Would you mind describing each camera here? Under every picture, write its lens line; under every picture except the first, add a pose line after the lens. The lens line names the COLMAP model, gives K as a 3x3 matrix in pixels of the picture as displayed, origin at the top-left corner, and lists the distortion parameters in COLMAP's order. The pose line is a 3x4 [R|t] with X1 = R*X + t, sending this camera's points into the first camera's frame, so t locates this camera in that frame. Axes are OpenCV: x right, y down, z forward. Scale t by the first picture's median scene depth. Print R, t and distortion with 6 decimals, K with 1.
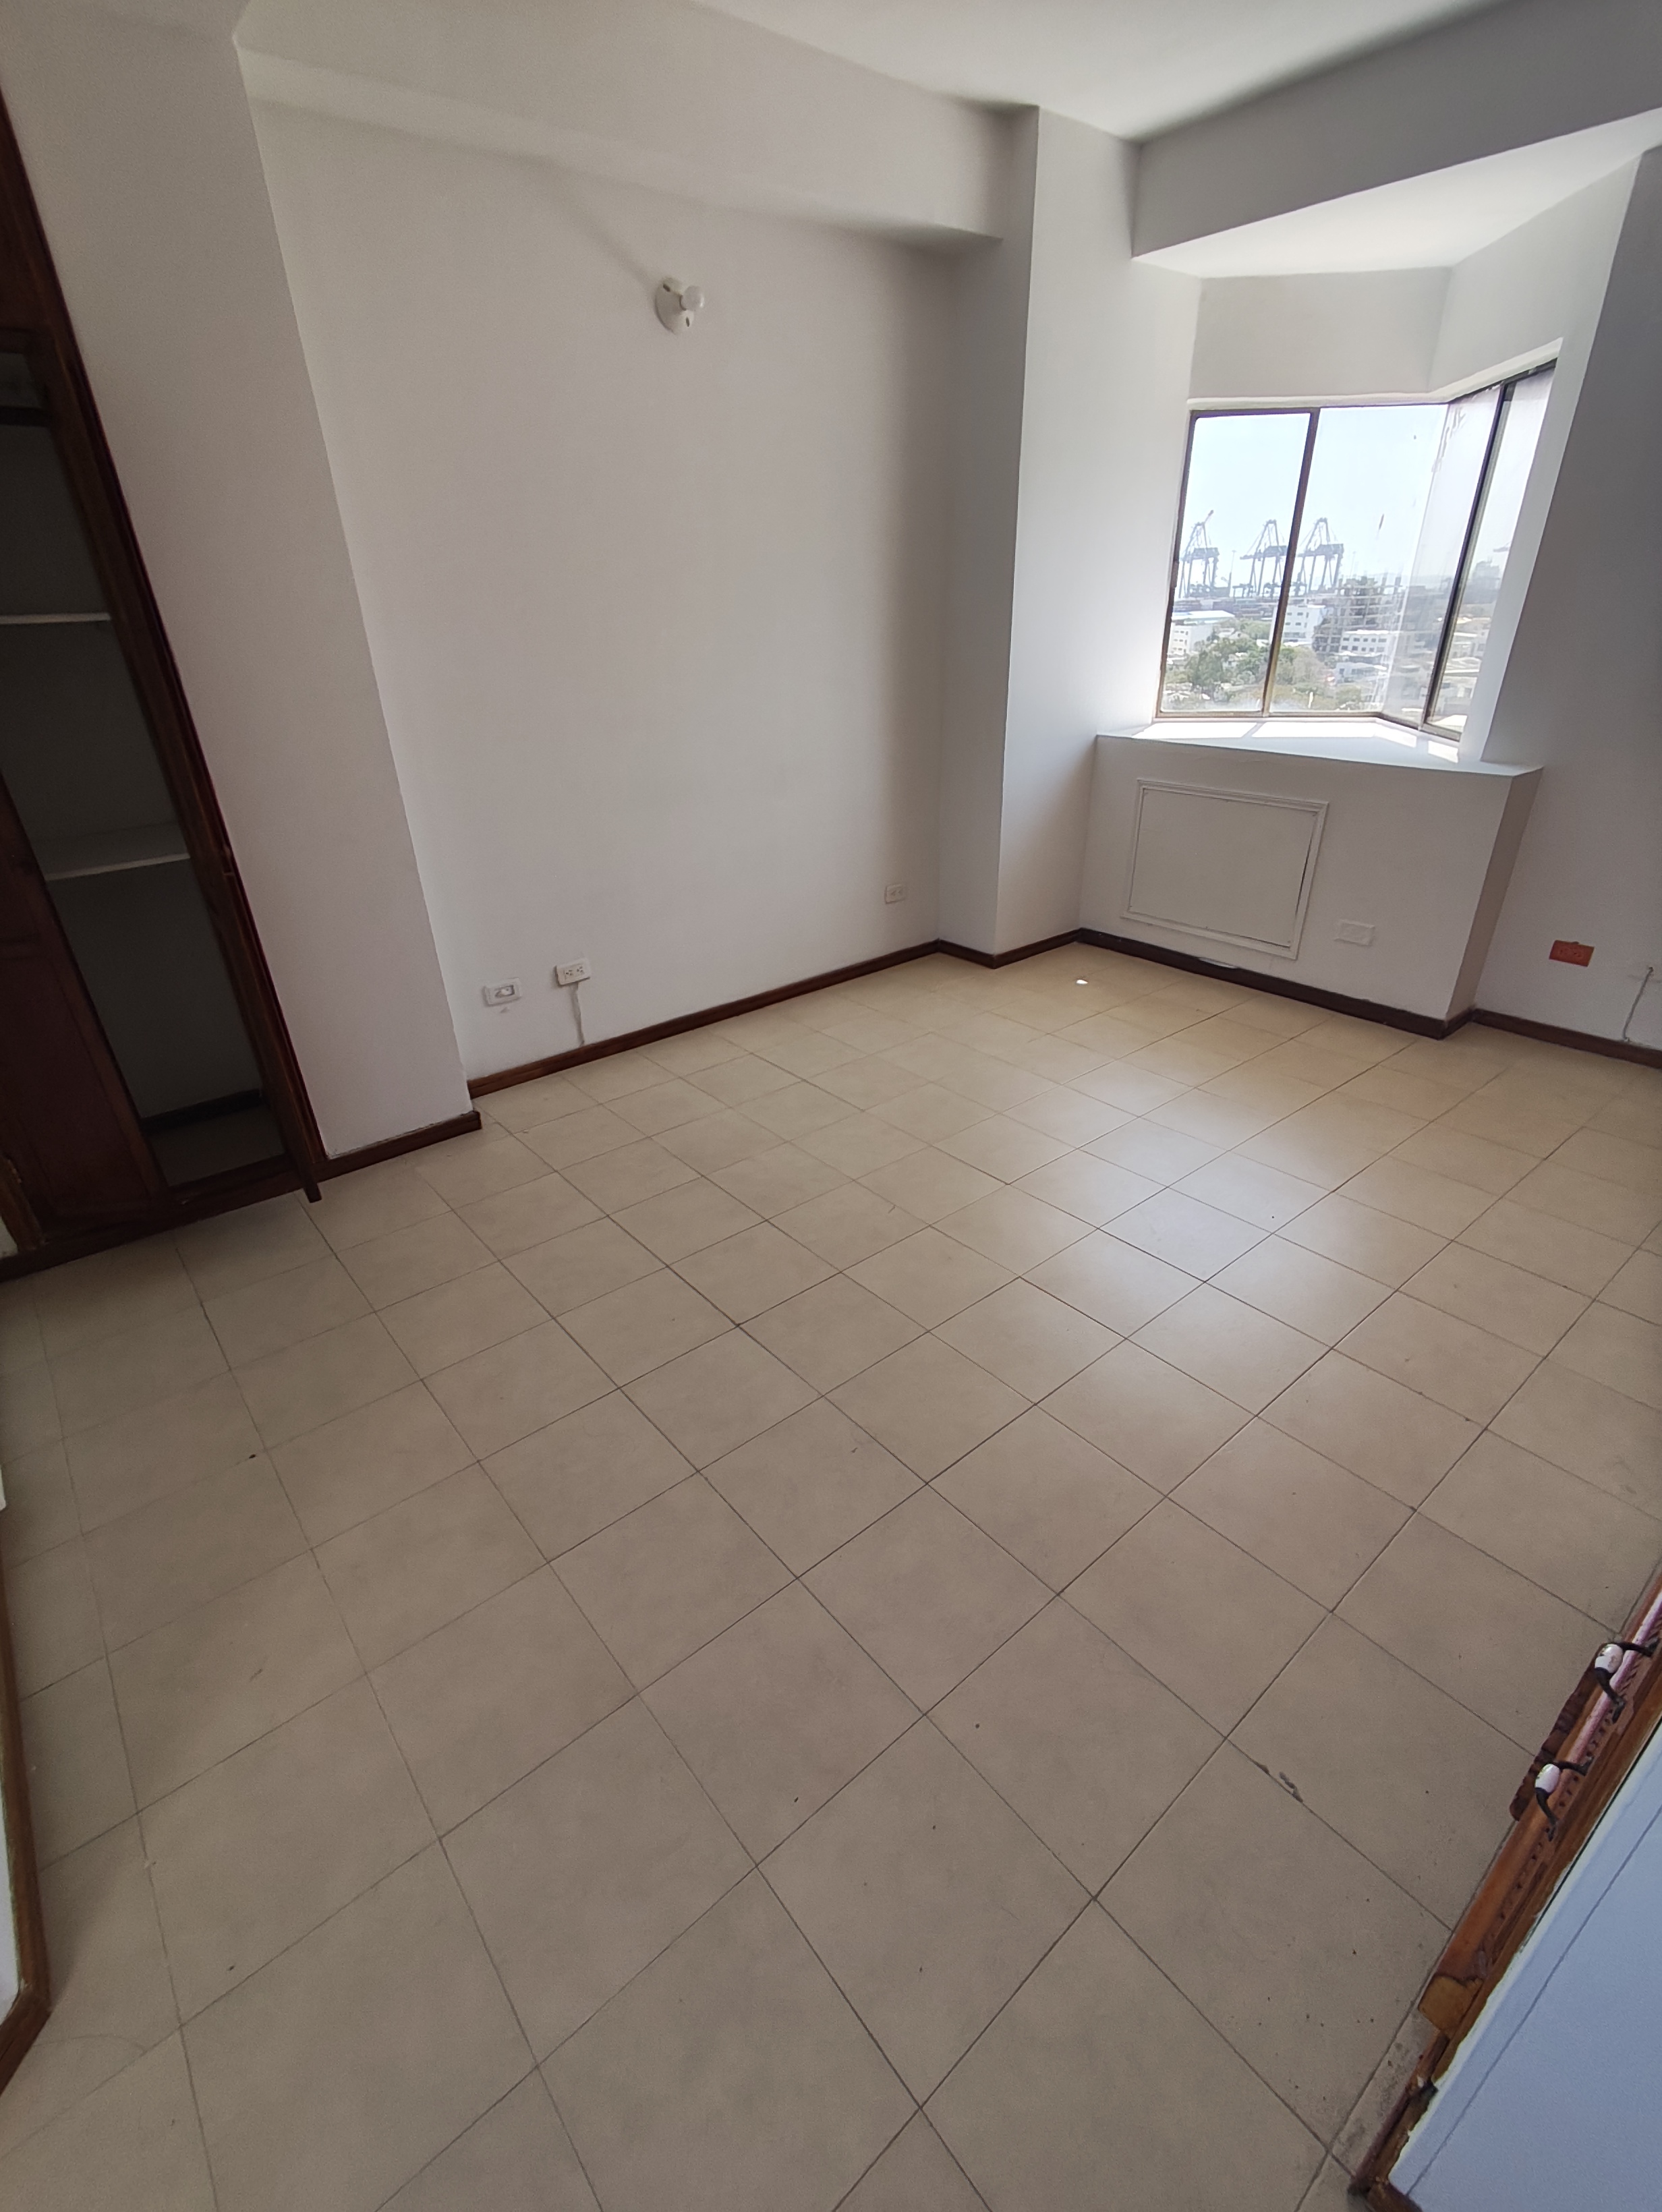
lens RADIAL K [[993.6, 0, 838.8], [0, 993.6, 1116.7], [0, 0, 1]] dist [0.004356, -0.002095]
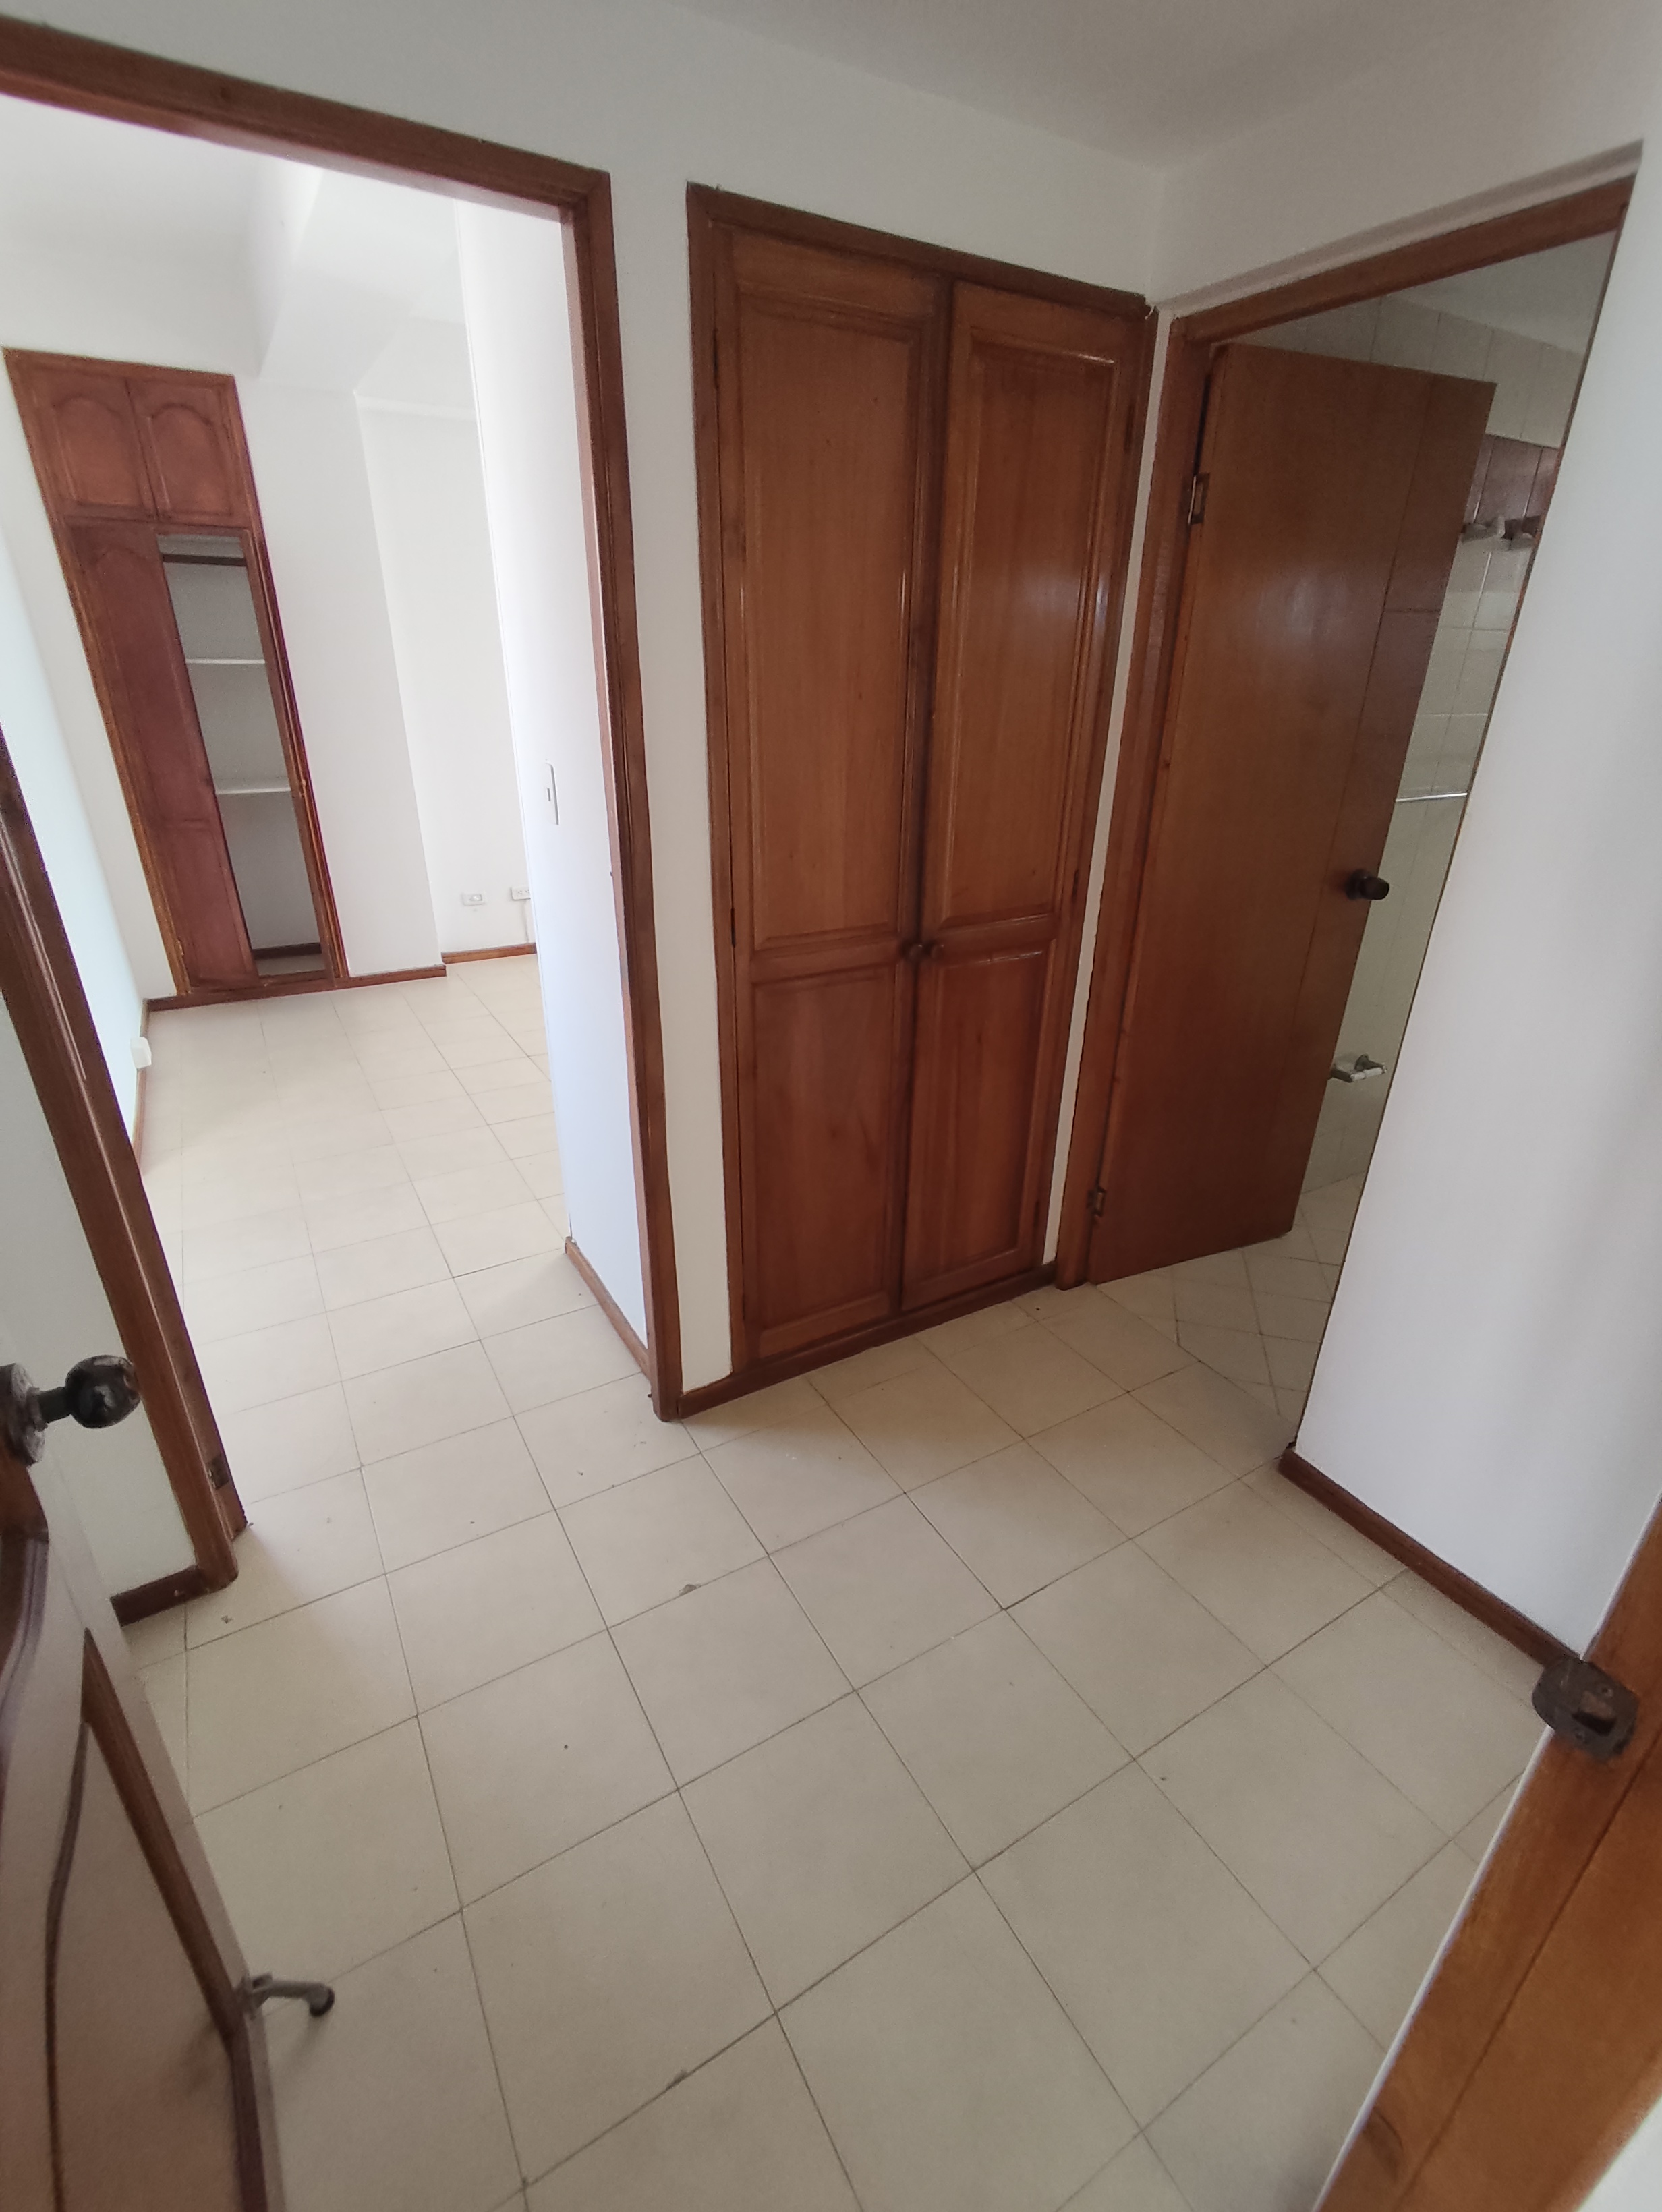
lens RADIAL K [[993.6, 0, 818.8], [0, 993.6, 1091.3], [0, 0, 1]] dist [0.004356, -0.002095]
pose [[0.987001, 0.096807, -0.128289, 0.572061], [-0.105963, 0.992140, -0.066564, 0.297121], [0.120837, 0.079292, 0.989501, -0.625475]]
